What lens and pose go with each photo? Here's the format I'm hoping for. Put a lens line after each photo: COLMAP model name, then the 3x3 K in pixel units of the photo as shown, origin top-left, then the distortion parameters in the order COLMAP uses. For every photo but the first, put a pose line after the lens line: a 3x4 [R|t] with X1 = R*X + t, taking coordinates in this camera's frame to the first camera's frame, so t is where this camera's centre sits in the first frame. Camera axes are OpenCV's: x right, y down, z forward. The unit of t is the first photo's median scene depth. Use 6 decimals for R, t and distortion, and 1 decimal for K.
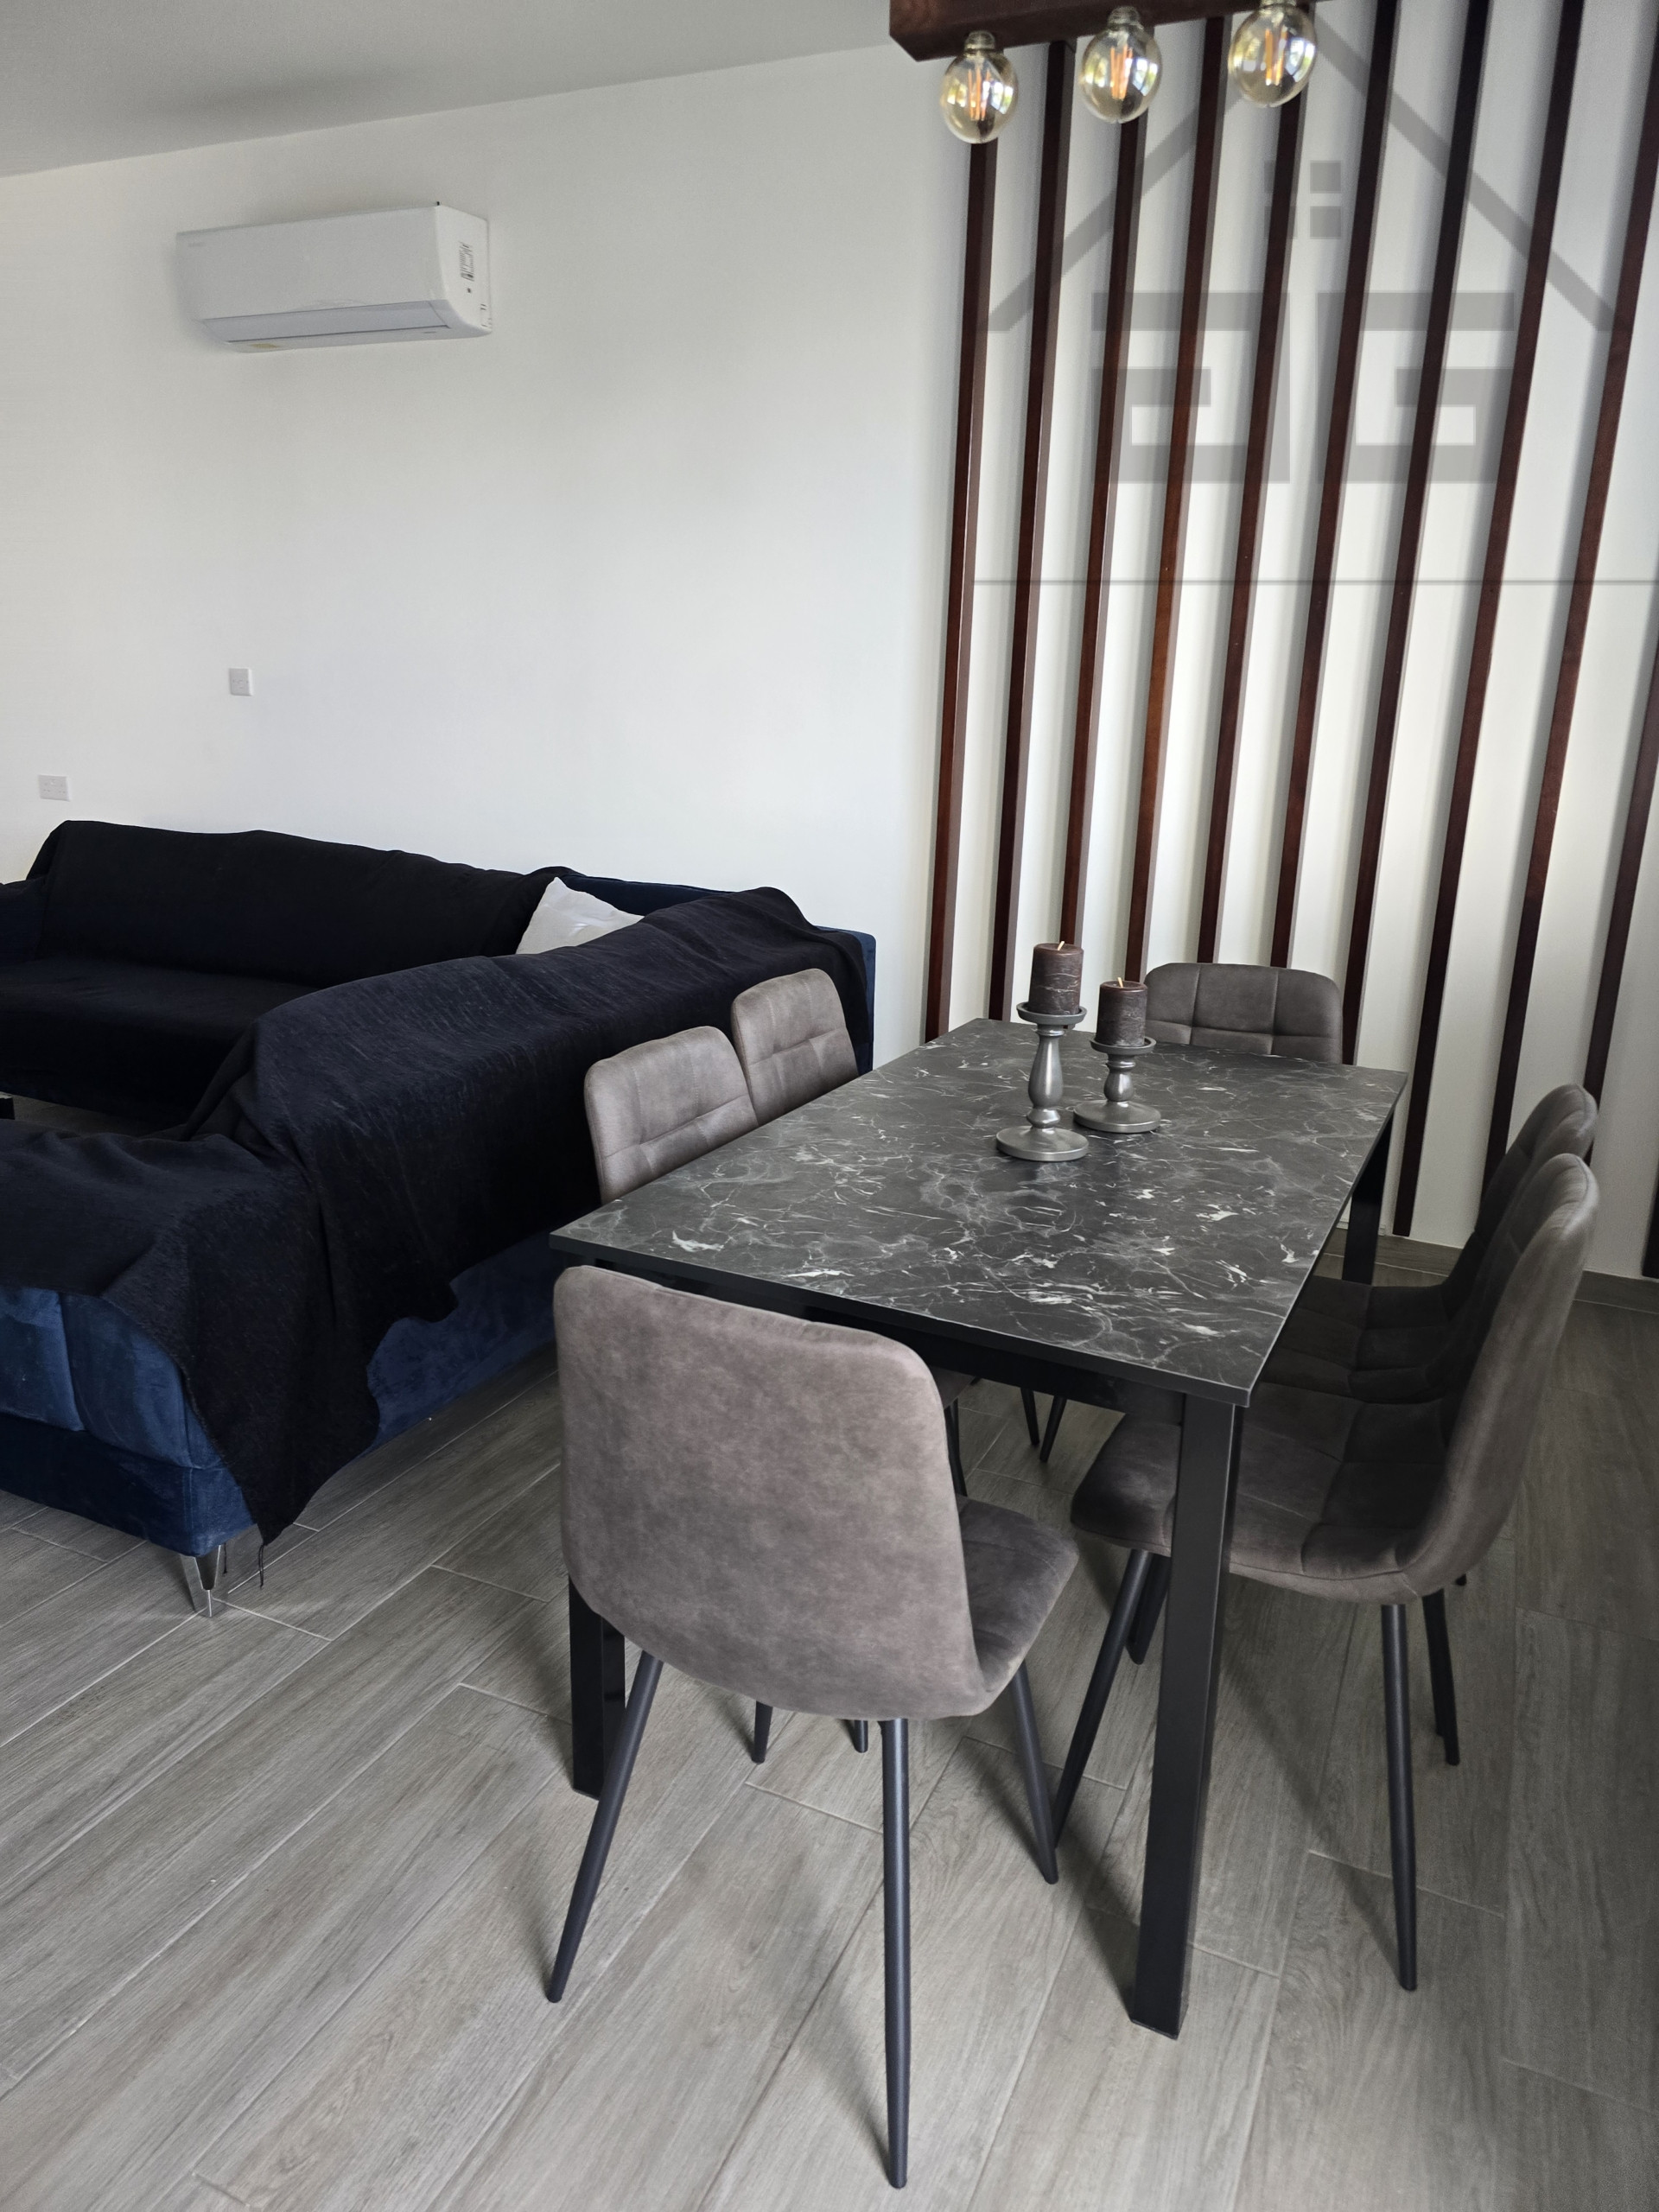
lens RADIAL K [[1484.3, 0, 840.7], [0, 1484.3, 1094.1], [0, 0, 1]] dist [0.046209, -0.039414]
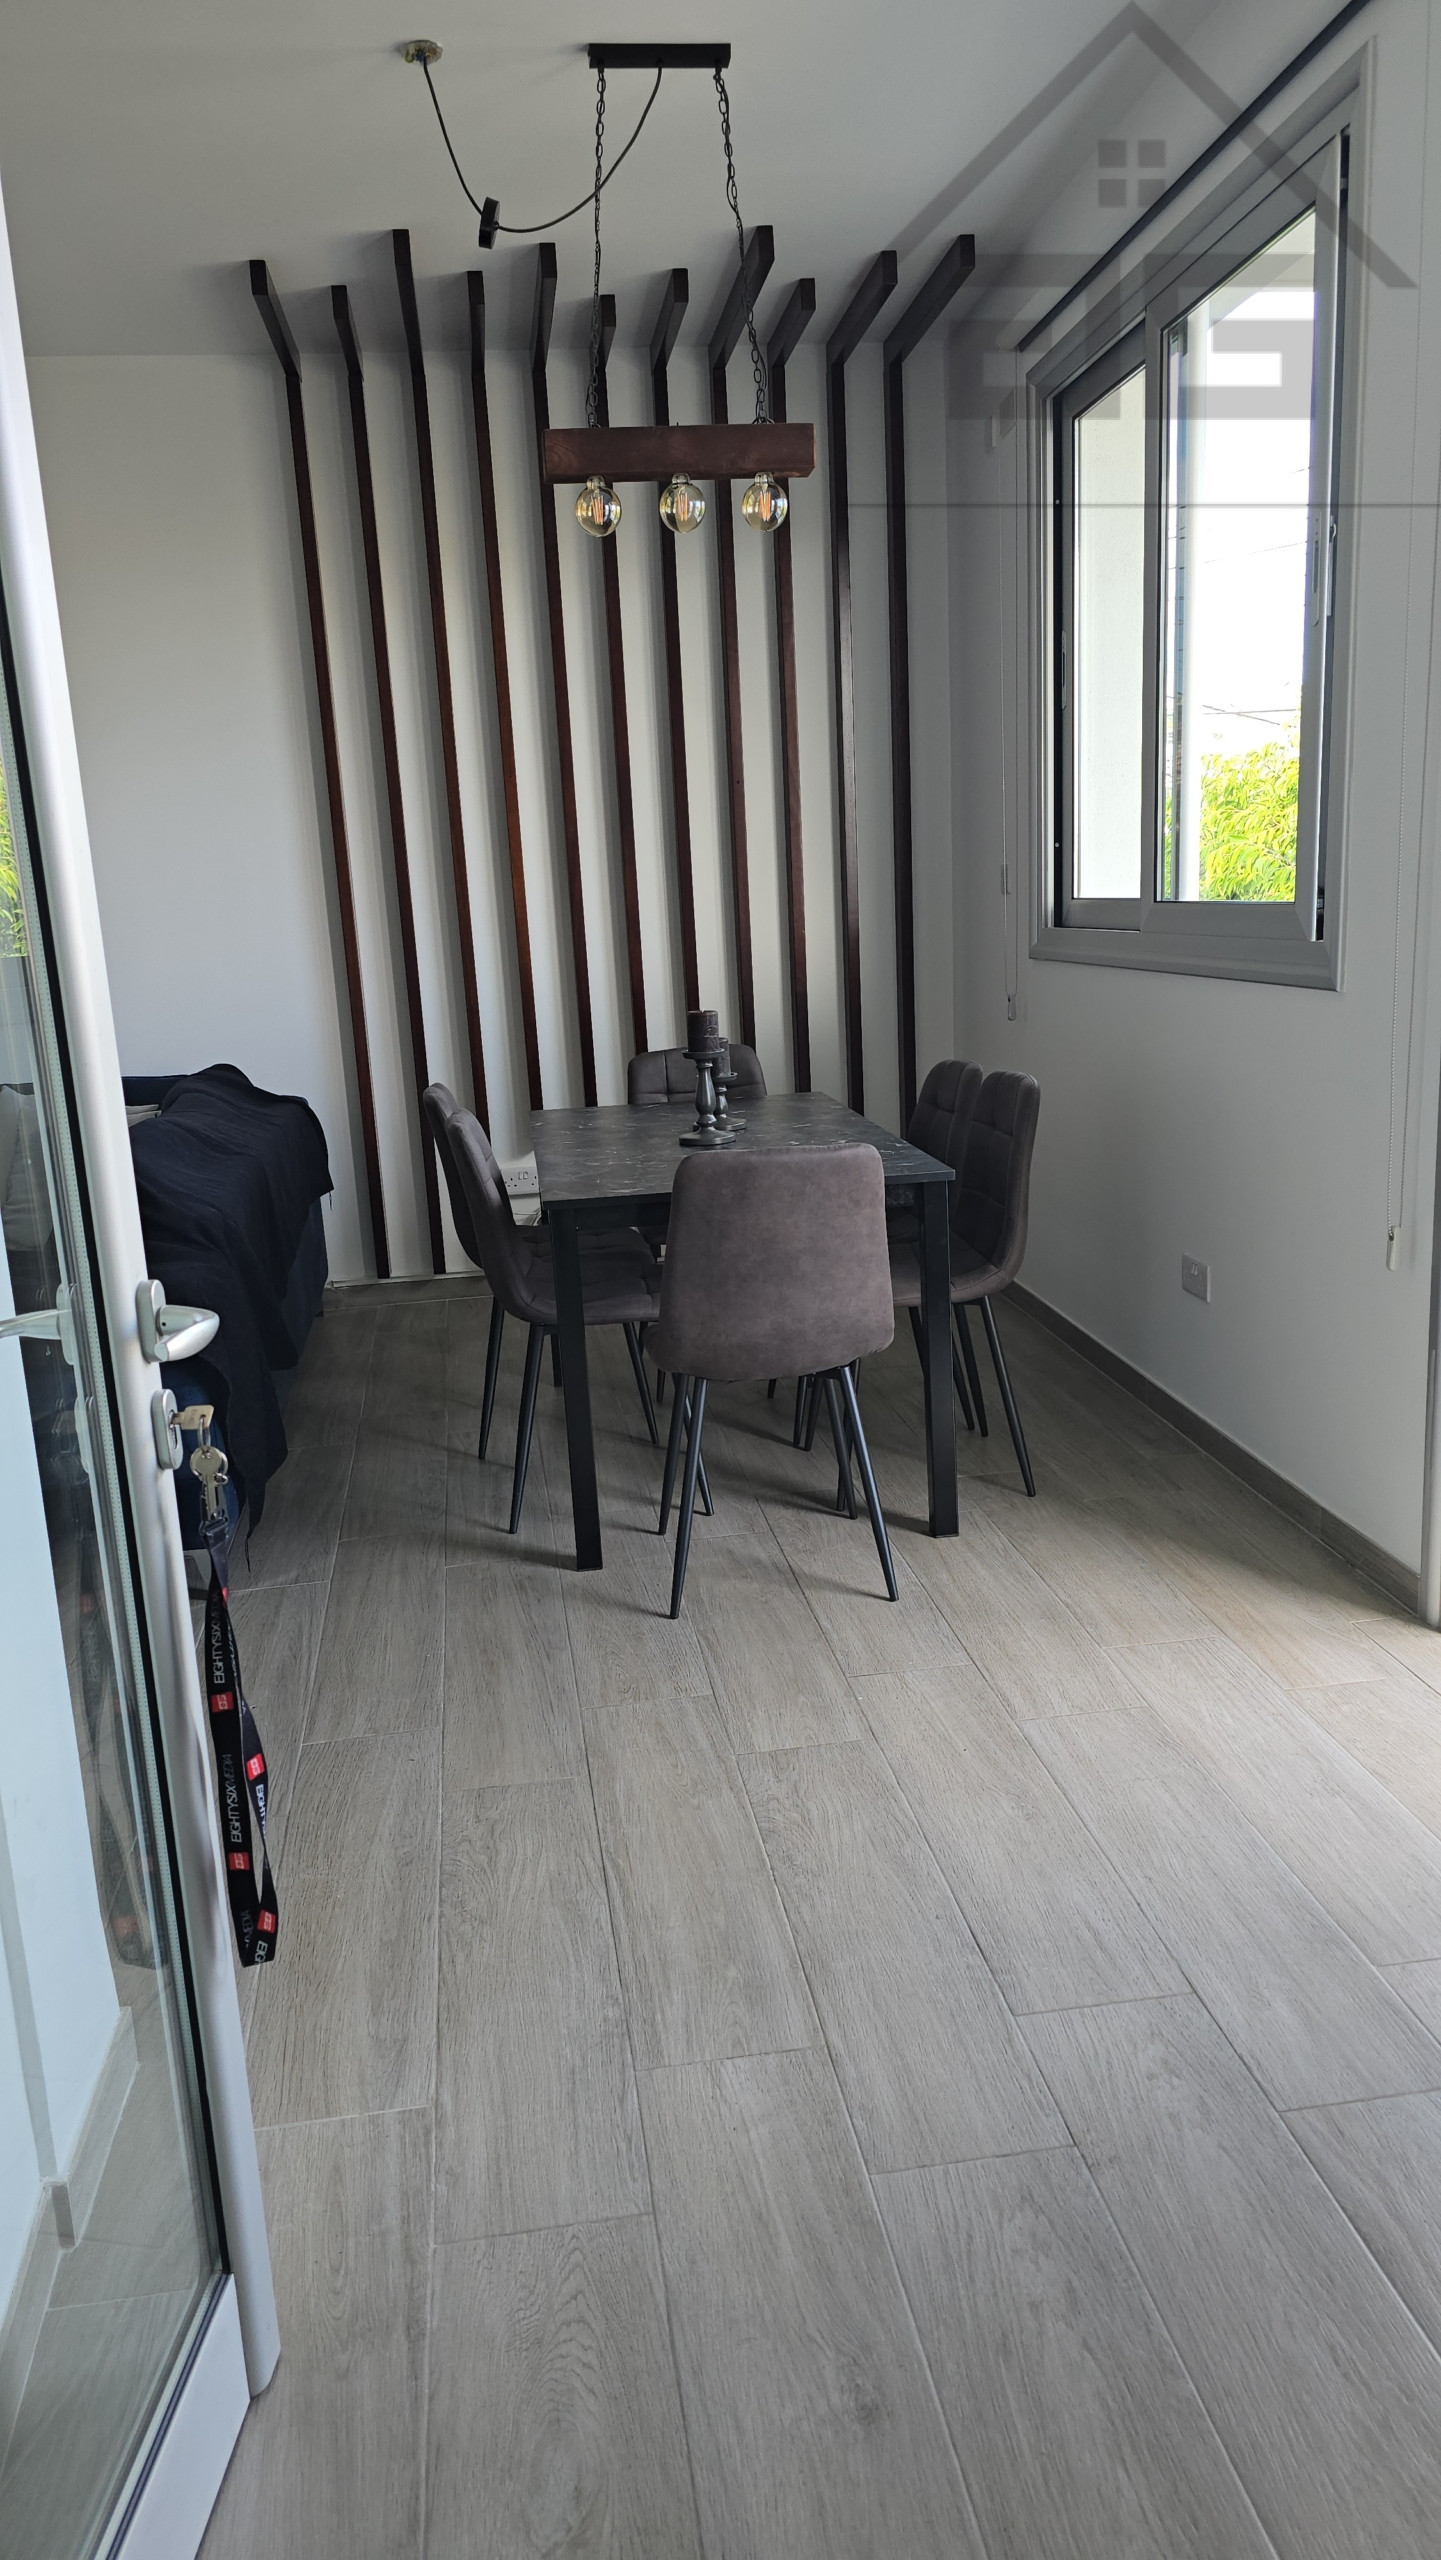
lens RADIAL K [[1725.3, 0, 724.4], [0, 1725.3, 1266.4], [0, 0, 1]] dist [0.025477, -0.000355]
pose [[0.832860, -0.193451, 0.518576, -0.793831], [0.218556, 0.975738, 0.012979, 0.141627], [-0.508505, 0.102528, 0.854933, -0.555279]]
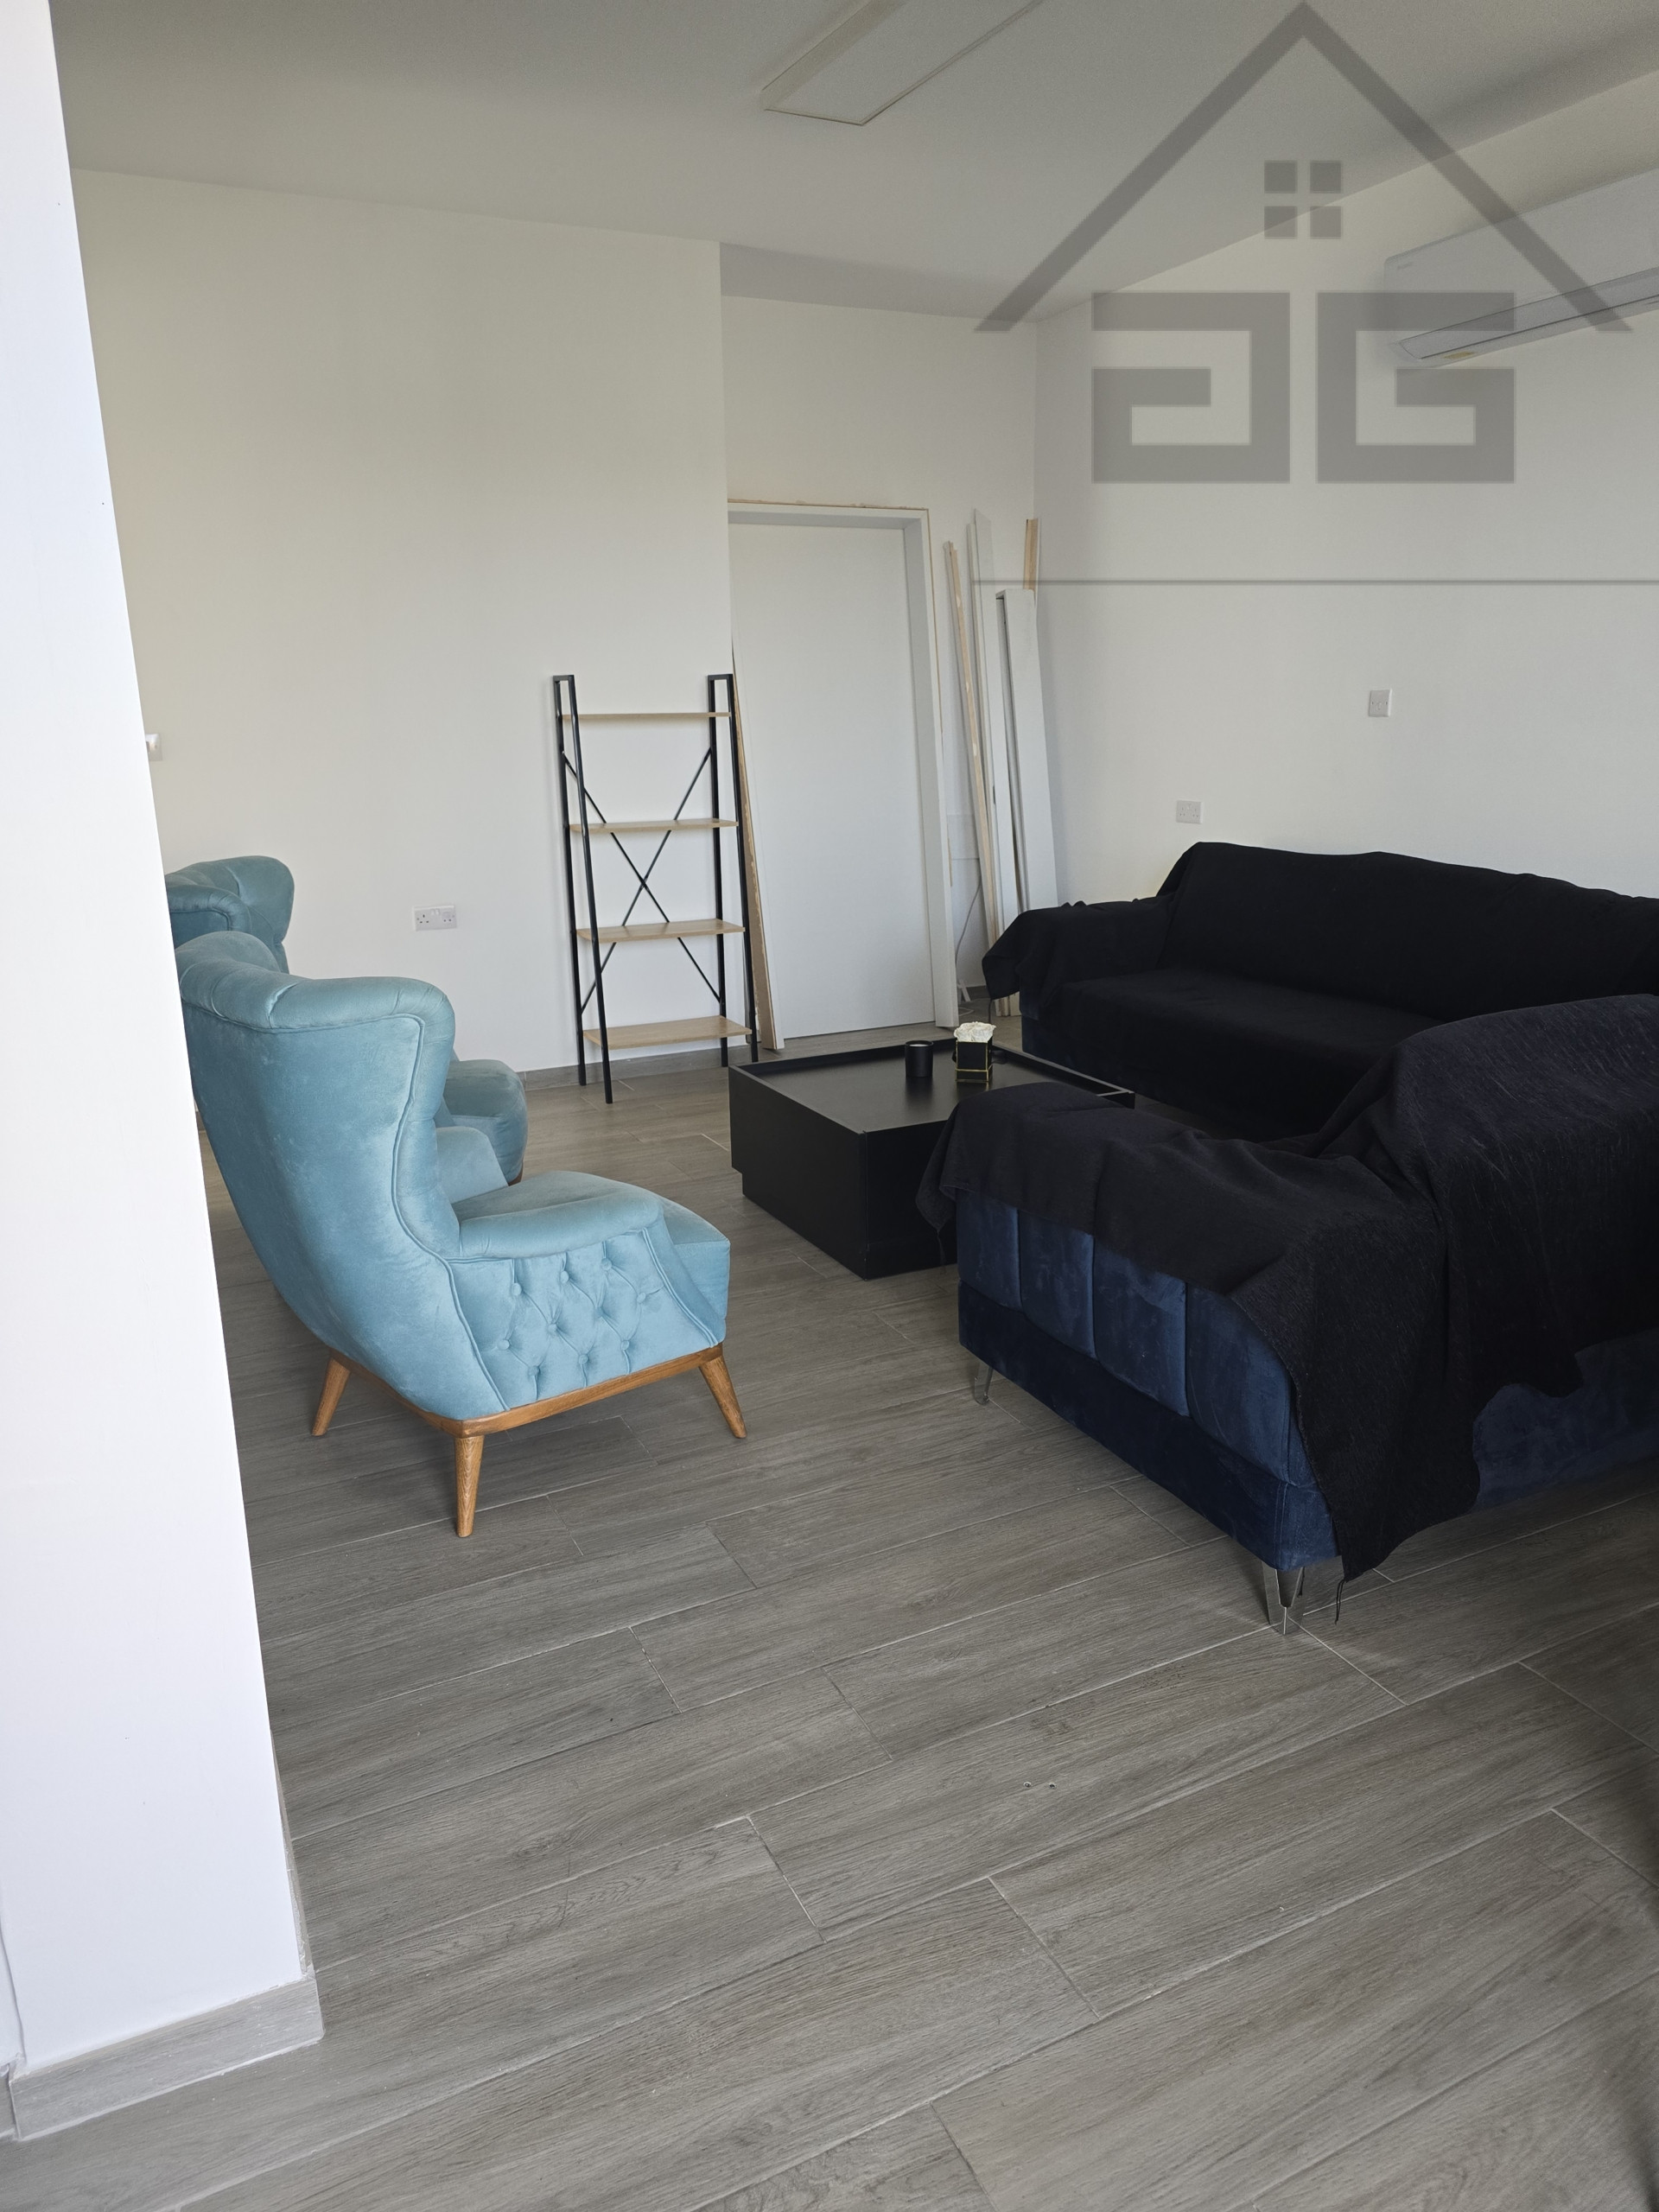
lens RADIAL K [[1484.3, 0, 822.0], [0, 1484.3, 1113.5], [0, 0, 1]] dist [0.046209, -0.039414]
pose [[0.771989, 0.124163, -0.623391, -0.080027], [-0.126680, 0.991115, 0.040527, 0.003554], [0.622884, 0.047685, 0.780859, 0.013704]]
